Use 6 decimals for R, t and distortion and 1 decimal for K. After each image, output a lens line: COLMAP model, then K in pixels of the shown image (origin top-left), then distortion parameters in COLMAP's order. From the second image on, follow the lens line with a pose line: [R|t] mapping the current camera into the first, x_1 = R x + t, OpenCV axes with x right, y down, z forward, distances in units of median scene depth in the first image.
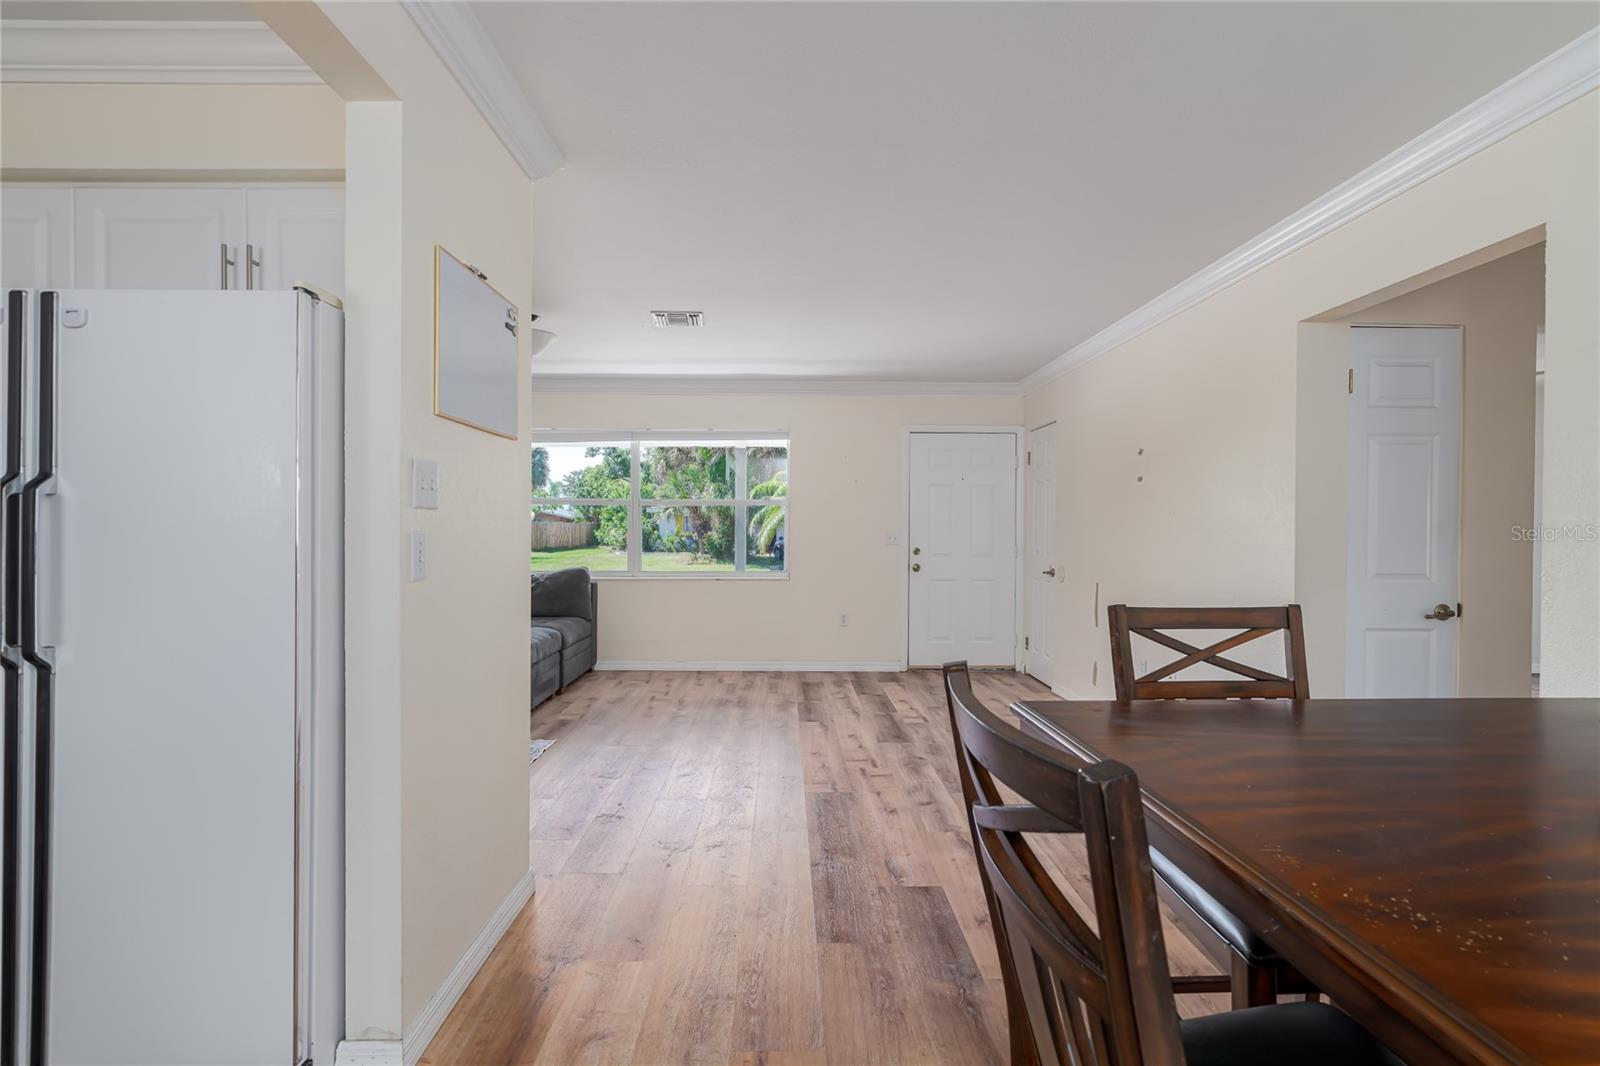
lens RADIAL K [[730.5, 0, 808.4], [0, 730.5, 530.1], [0, 0, 1]] dist [-0.001899, -0.000188]
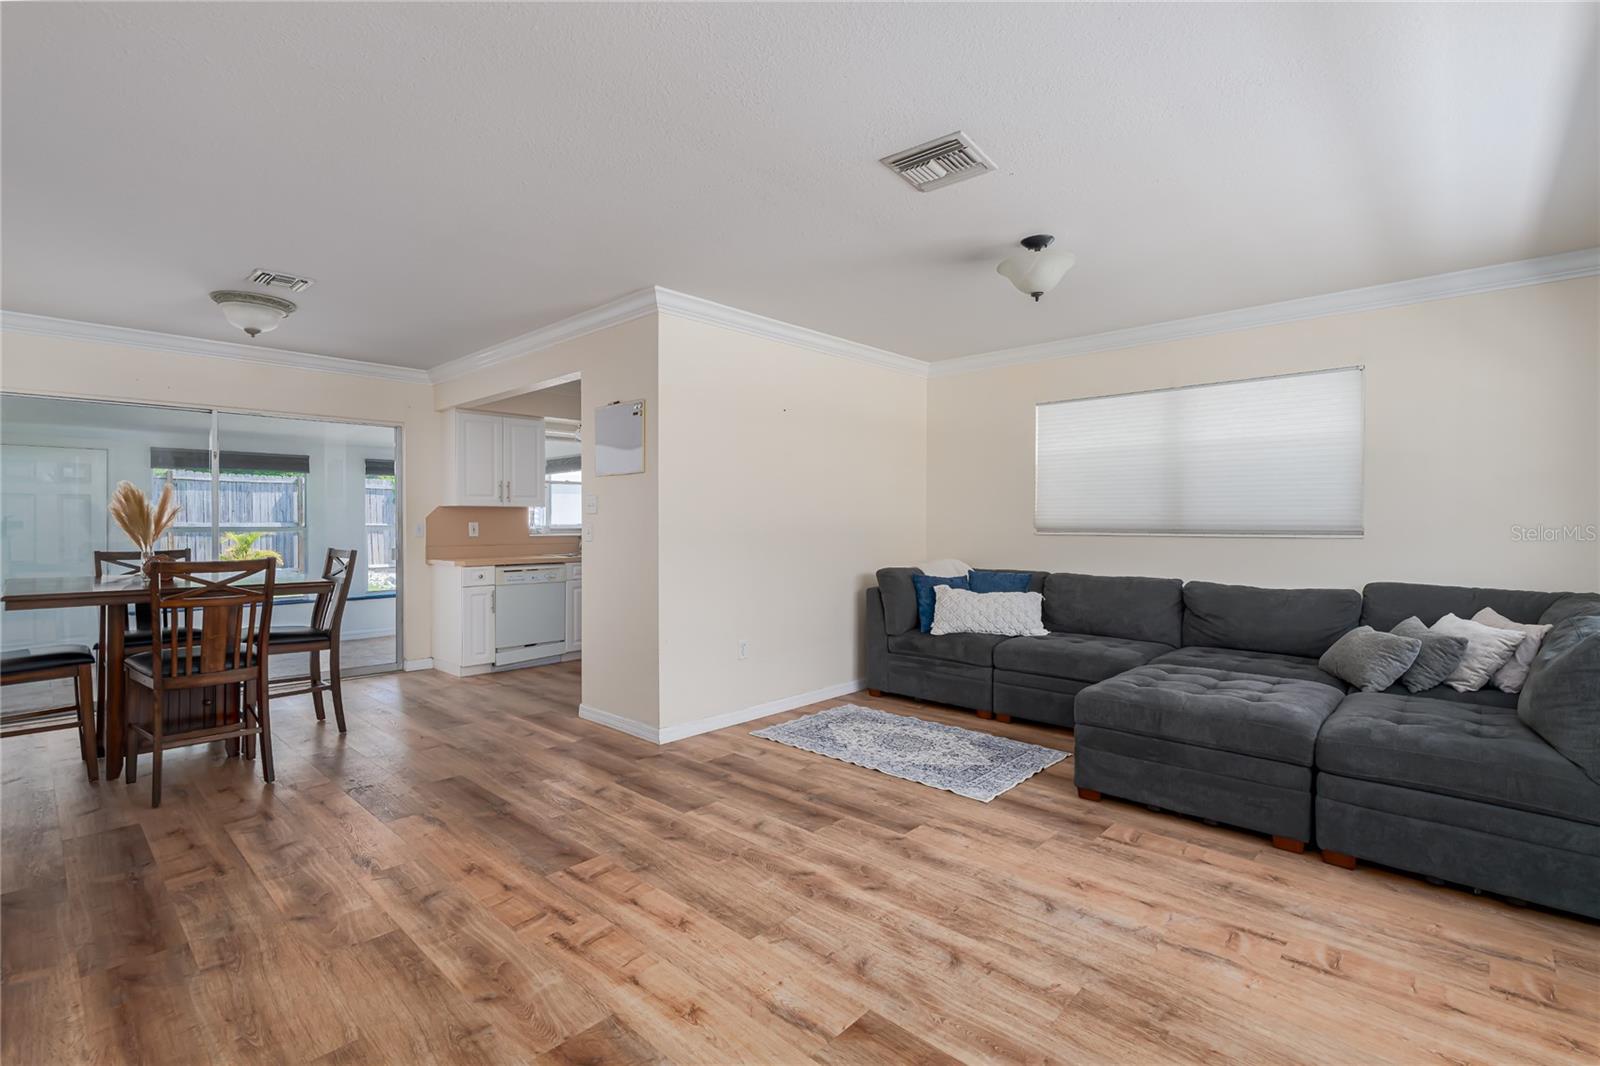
lens RADIAL K [[730.5, 0, 808.4], [0, 730.5, 530.1], [0, 0, 1]] dist [-0.001899, -0.000188]
pose [[-0.700005, 0.005454, -0.714117, 0.378198], [-0.005369, 0.999902, 0.012900, -0.005577], [0.714117, 0.012864, -0.699908, 1.613658]]
